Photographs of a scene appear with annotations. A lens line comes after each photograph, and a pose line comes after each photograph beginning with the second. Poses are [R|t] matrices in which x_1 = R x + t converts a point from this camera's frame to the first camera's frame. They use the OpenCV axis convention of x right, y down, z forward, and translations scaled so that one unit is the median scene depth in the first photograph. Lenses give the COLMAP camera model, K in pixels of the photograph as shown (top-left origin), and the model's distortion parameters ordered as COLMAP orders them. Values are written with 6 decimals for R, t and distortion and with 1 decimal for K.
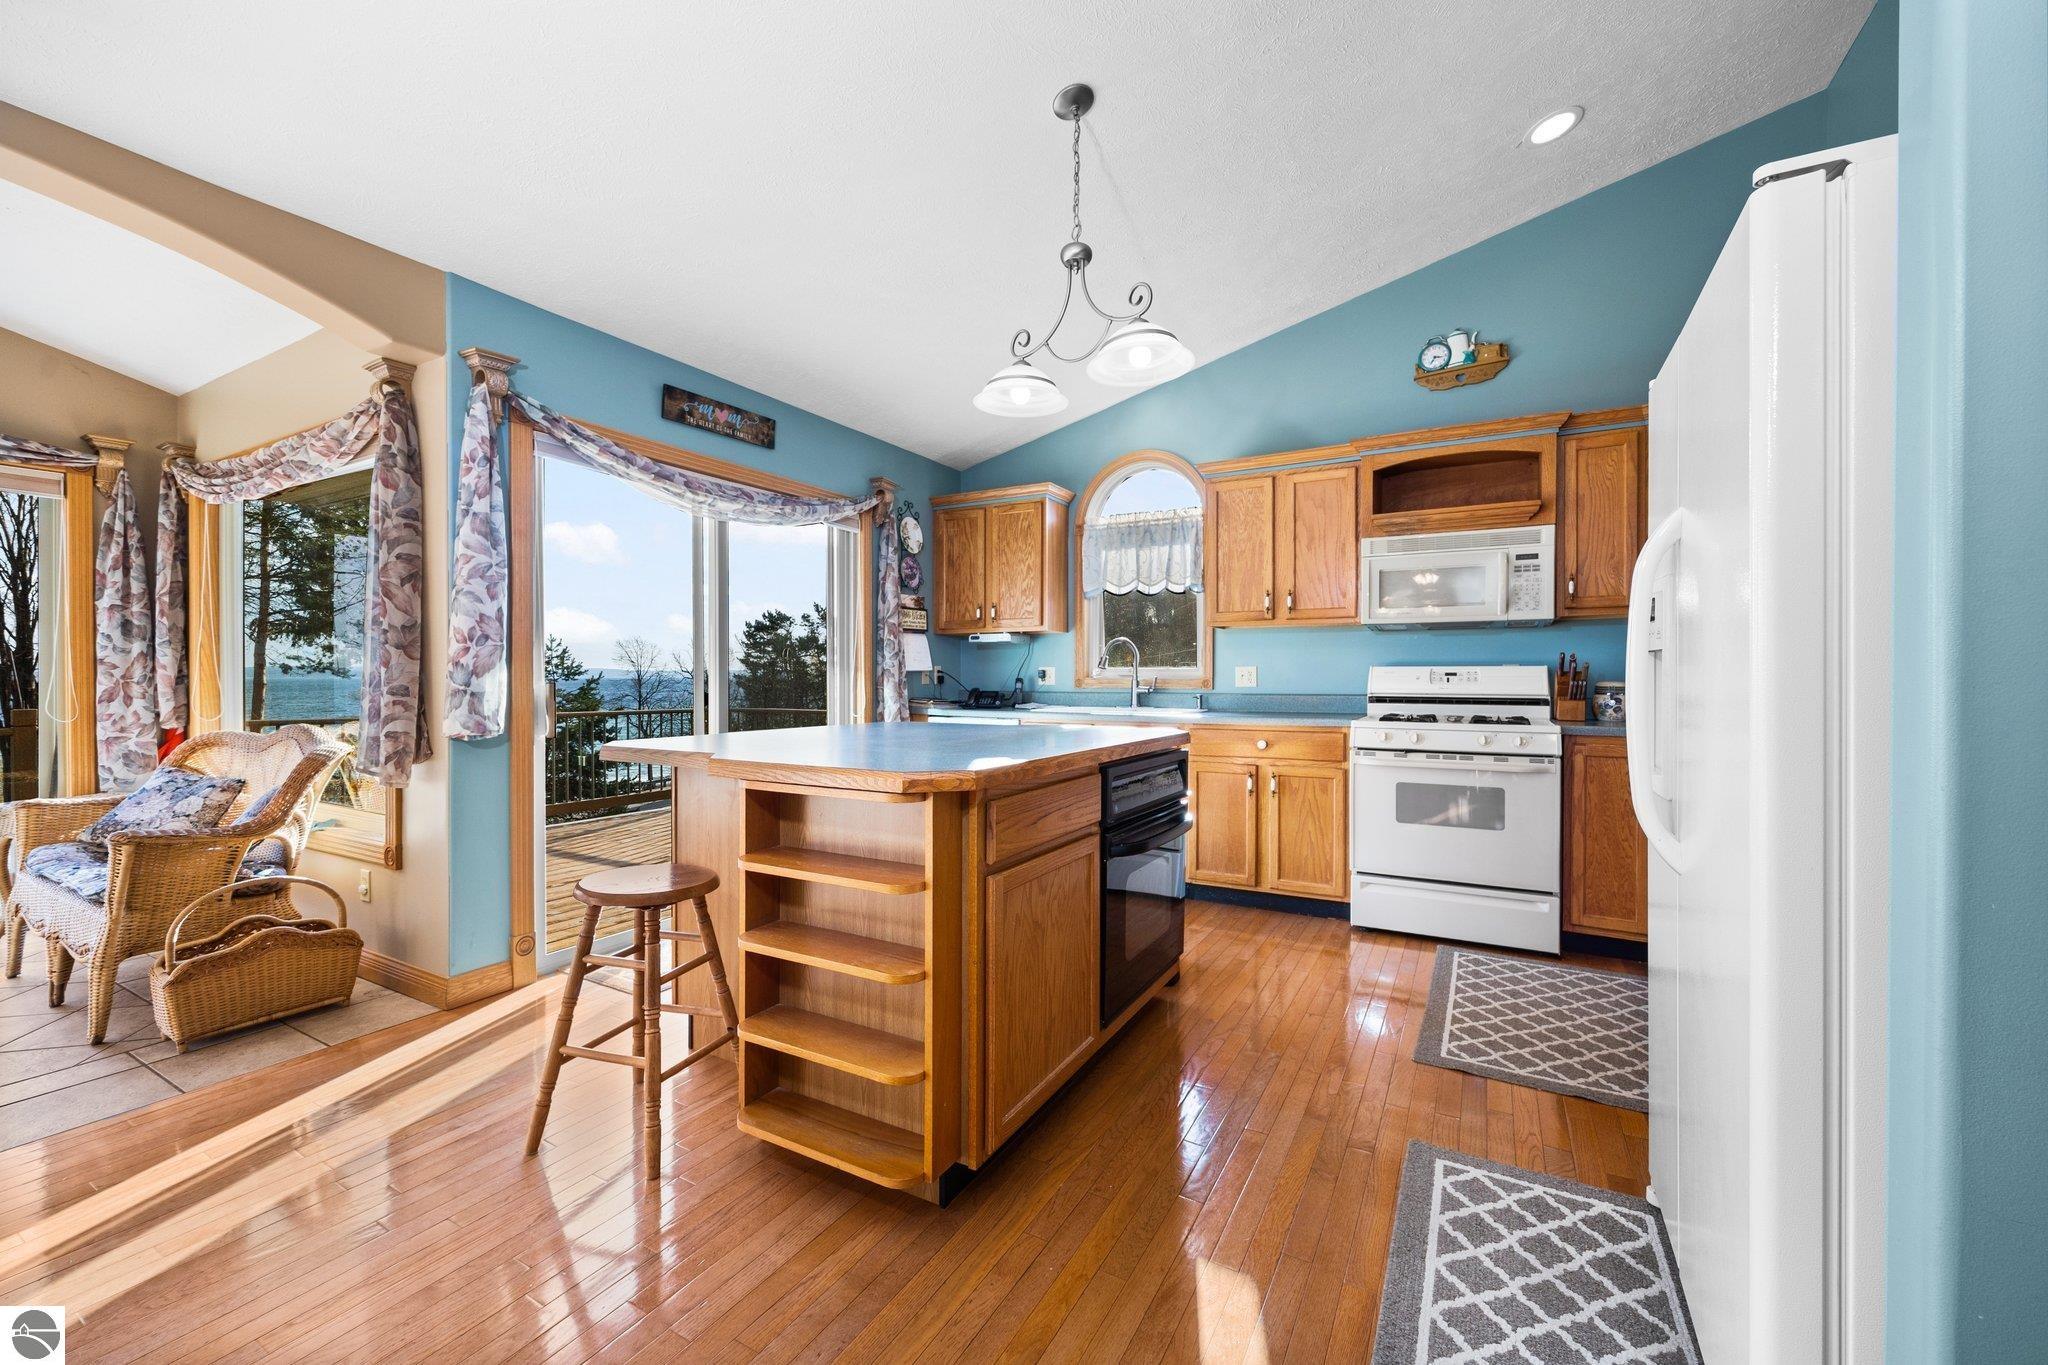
lens RADIAL K [[815.4, 0, 1020.6], [0, 815.4, 677.2], [0, 0, 1]] dist [-0.002501, -0.000304]
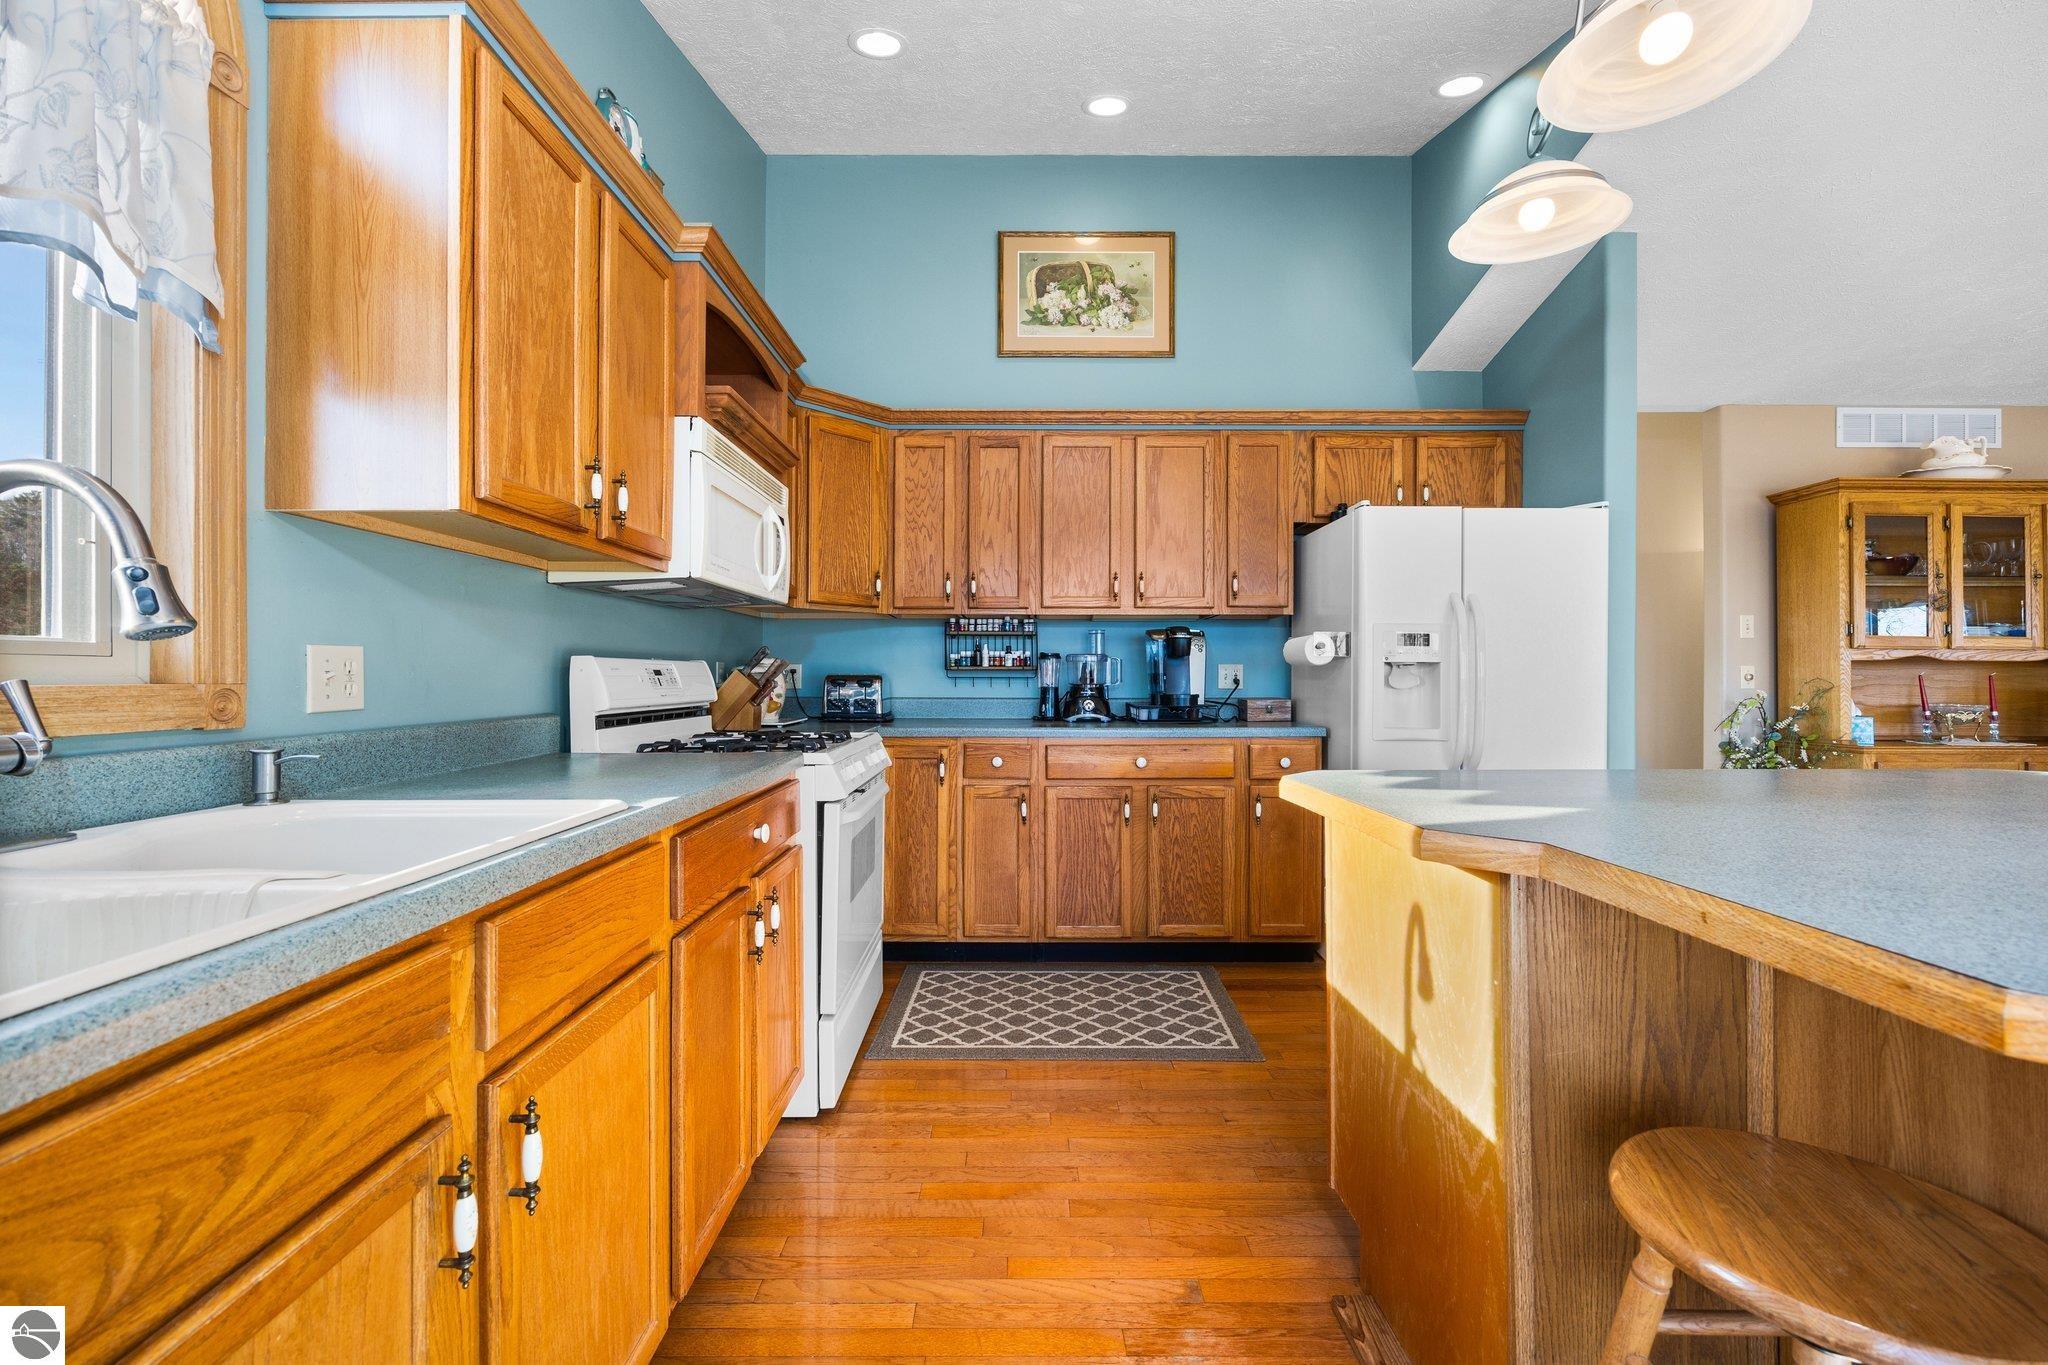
lens RADIAL K [[822.5, 0, 1010.5], [0, 822.5, 676.7], [0, 0, 1]] dist [0.002313, 0.000146]
pose [[-0.496175, -0.002695, 0.868218, -0.150714], [0.002235, 0.999988, 0.004382, -0.003511], [-0.868219, 0.004115, -0.496163, 1.126331]]
